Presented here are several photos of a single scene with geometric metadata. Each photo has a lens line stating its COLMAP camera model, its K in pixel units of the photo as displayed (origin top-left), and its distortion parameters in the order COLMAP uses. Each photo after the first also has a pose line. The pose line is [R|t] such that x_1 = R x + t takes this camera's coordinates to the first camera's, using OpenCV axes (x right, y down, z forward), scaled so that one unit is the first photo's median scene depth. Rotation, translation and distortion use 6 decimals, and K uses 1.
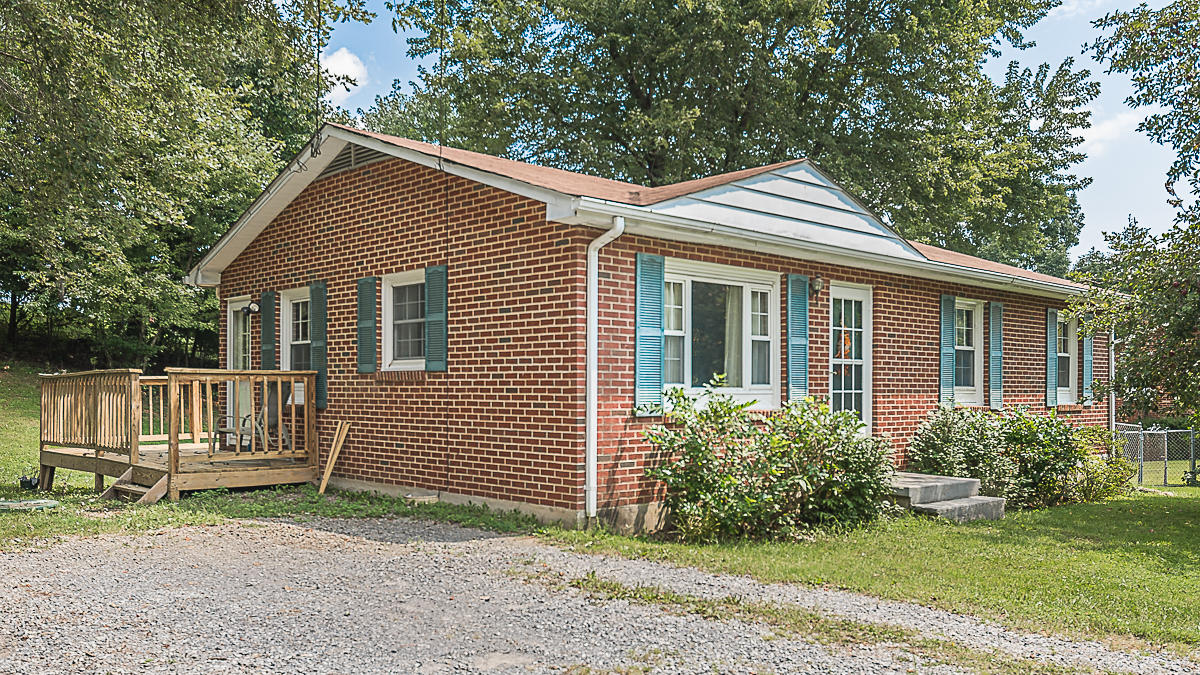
lens RADIAL K [[1032.8, 0, 599.3], [0, 1032.8, 380.3], [0, 0, 1]] dist [0.002825, -0.000023]
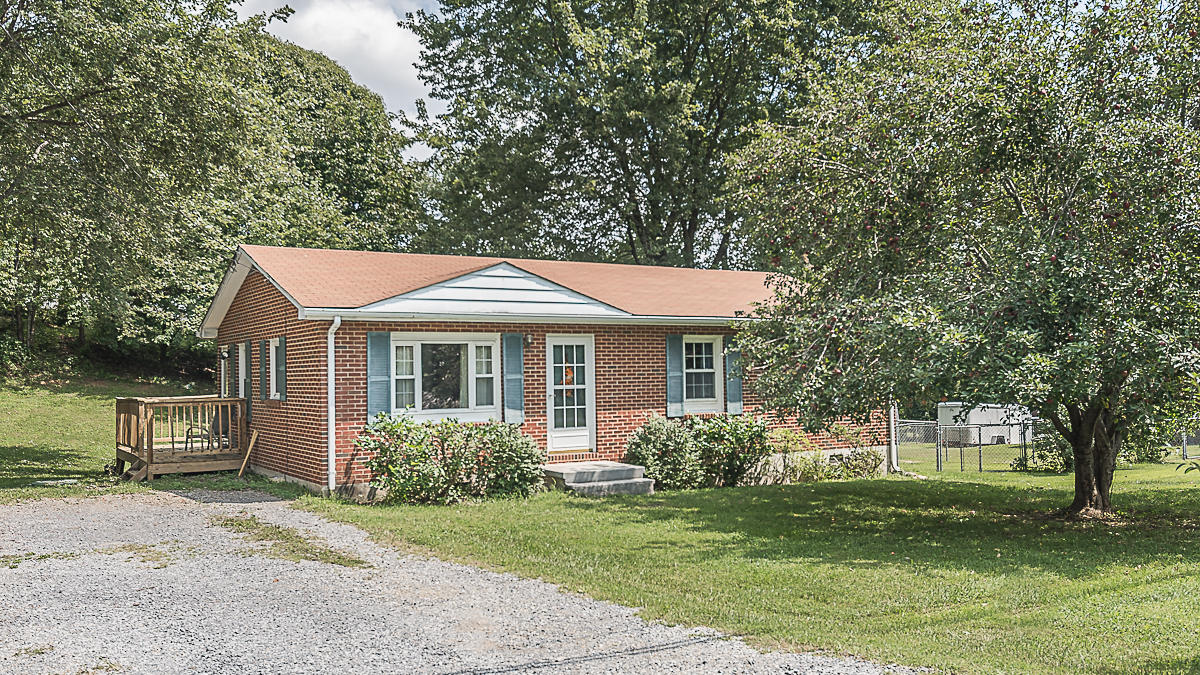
lens RADIAL K [[1040.1, 0, 600.0], [0, 1040.1, 337.5], [0, 0, 1]] dist [0.006724, 0.002477]
pose [[0.980673, -0.025428, -0.193996, 0.606641], [0.020647, 0.999432, -0.026625, -0.051052], [0.194563, 0.022105, 0.980641, -0.479527]]
